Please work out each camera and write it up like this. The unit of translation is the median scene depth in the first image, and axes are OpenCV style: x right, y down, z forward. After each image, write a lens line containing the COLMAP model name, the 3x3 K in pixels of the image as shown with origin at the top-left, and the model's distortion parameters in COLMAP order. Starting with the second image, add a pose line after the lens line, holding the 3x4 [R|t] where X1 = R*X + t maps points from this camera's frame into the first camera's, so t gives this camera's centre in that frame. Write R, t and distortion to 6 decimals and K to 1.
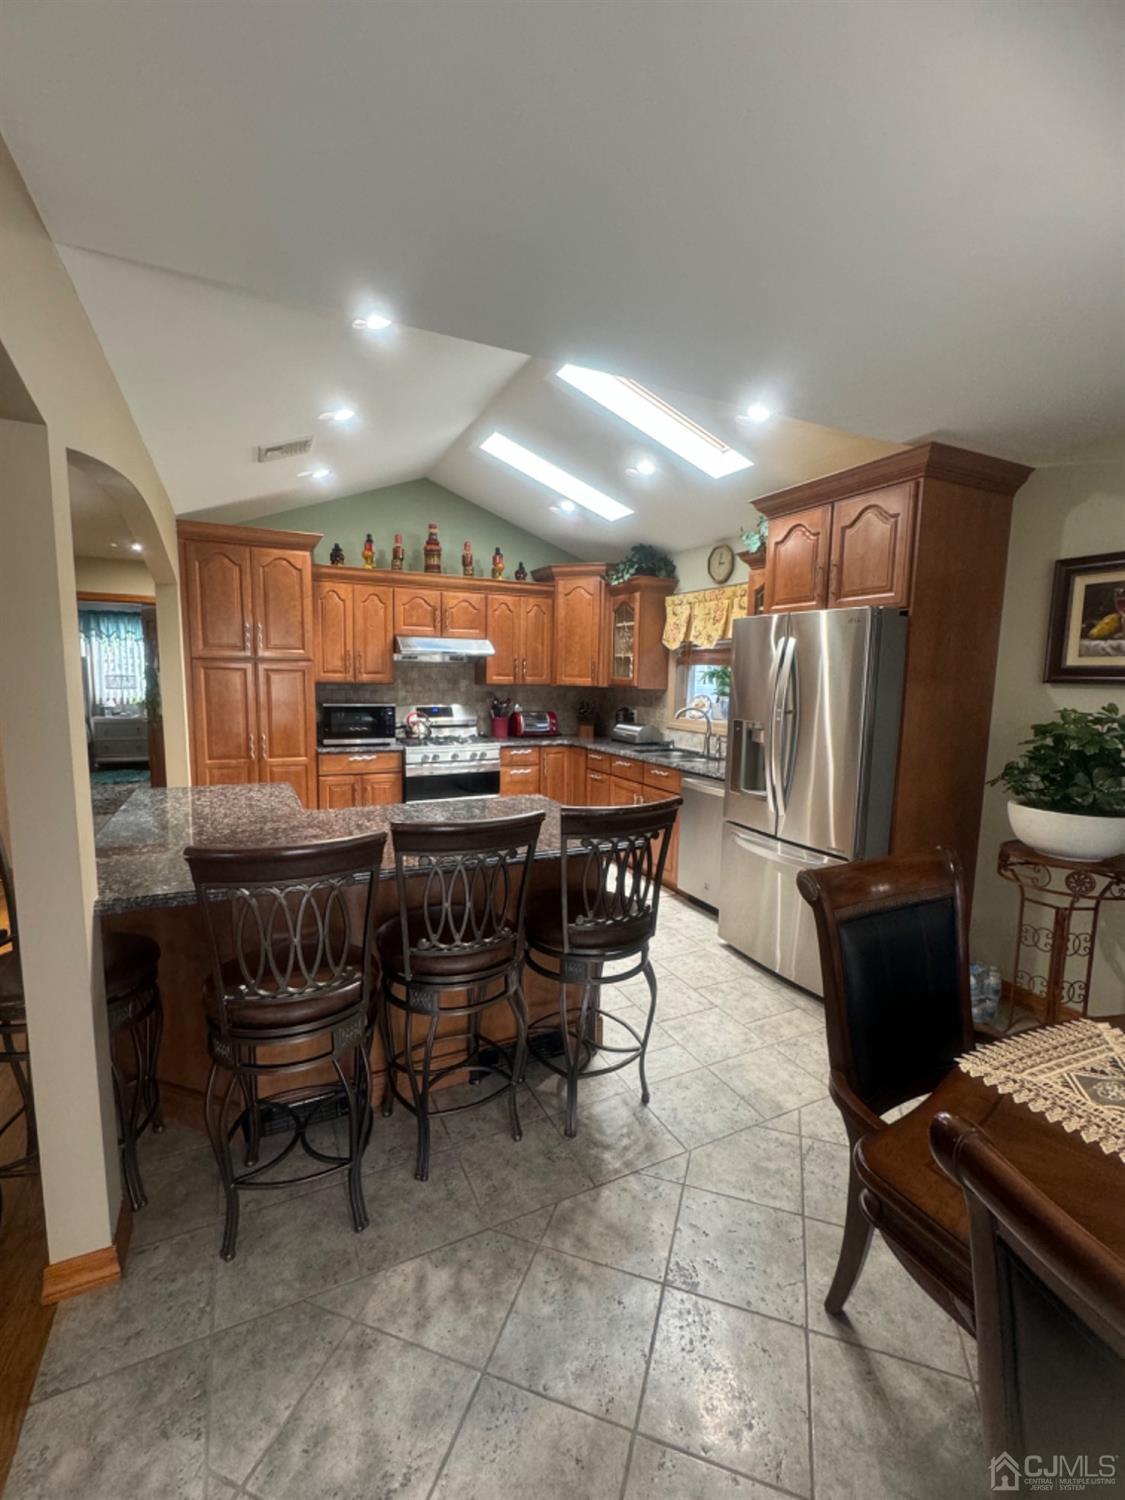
lens RADIAL K [[647.5, 0, 562.1], [0, 647.5, 748.5], [0, 0, 1]] dist [-0.011095, -0.000416]
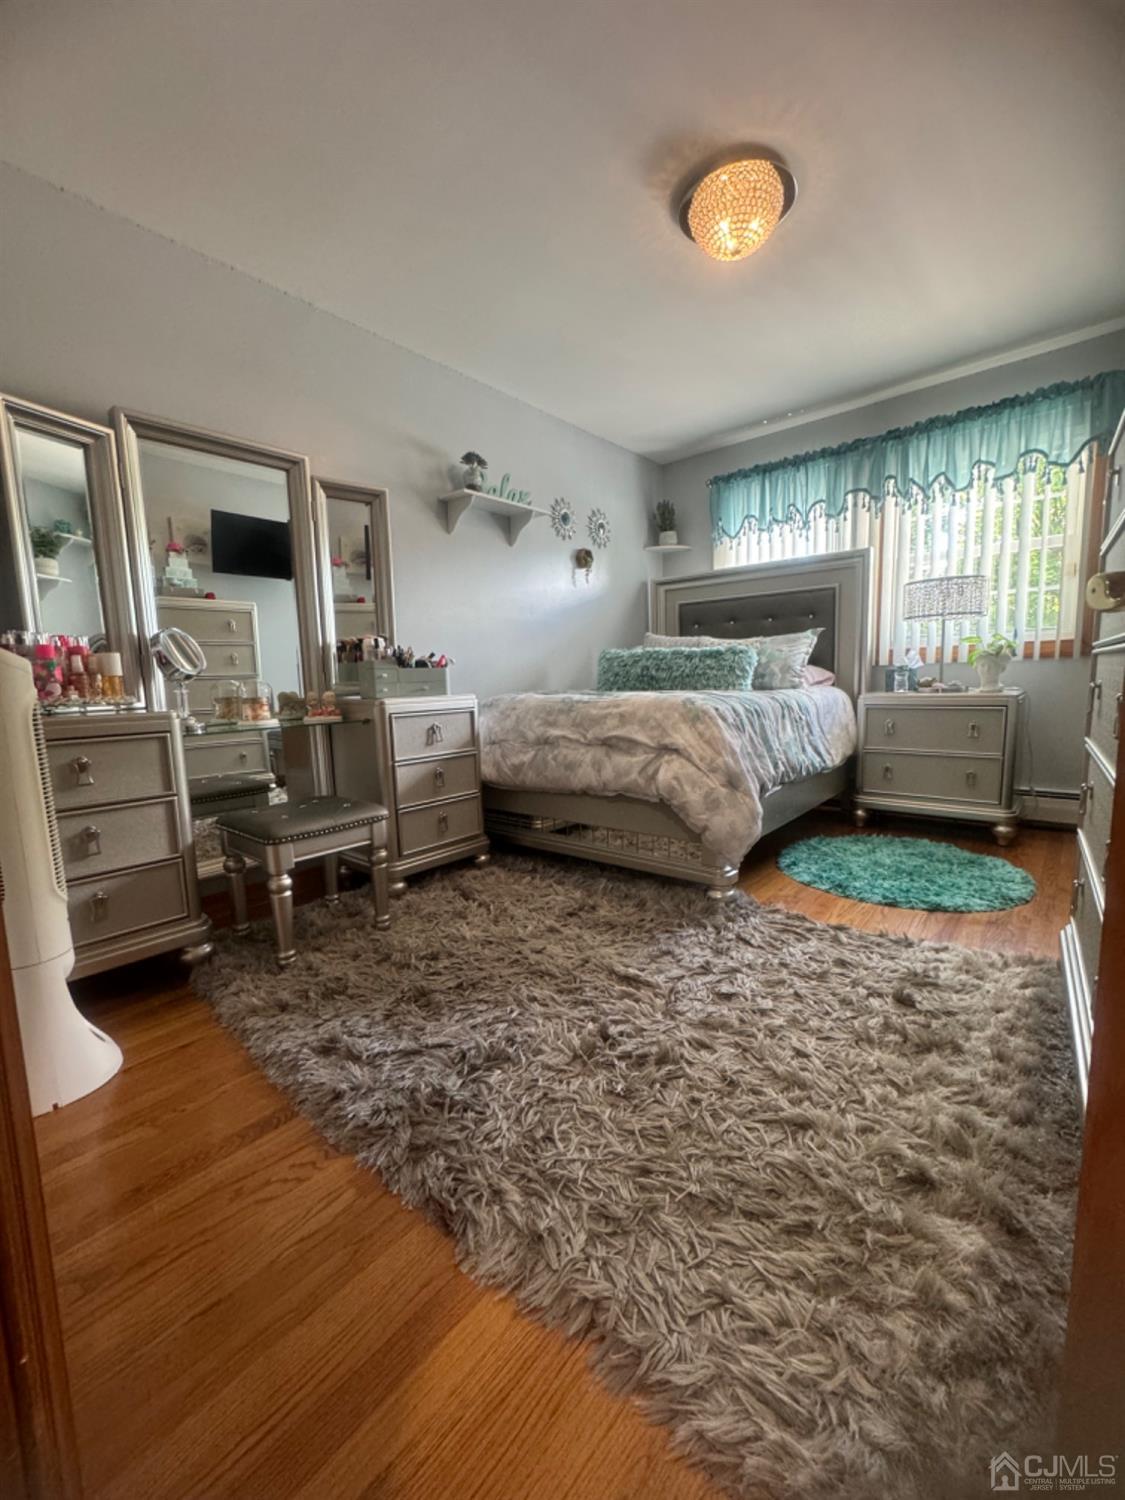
lens RADIAL K [[605.5, 0, 565.0], [0, 605.5, 755.6], [0, 0, 1]] dist [0.000057, -0.000002]
pose [[0.405842, 0.089210, -0.909579, -0.445053], [-0.082517, 0.994737, 0.060744, -0.016578], [0.910211, 0.050403, 0.411067, 0.658182]]
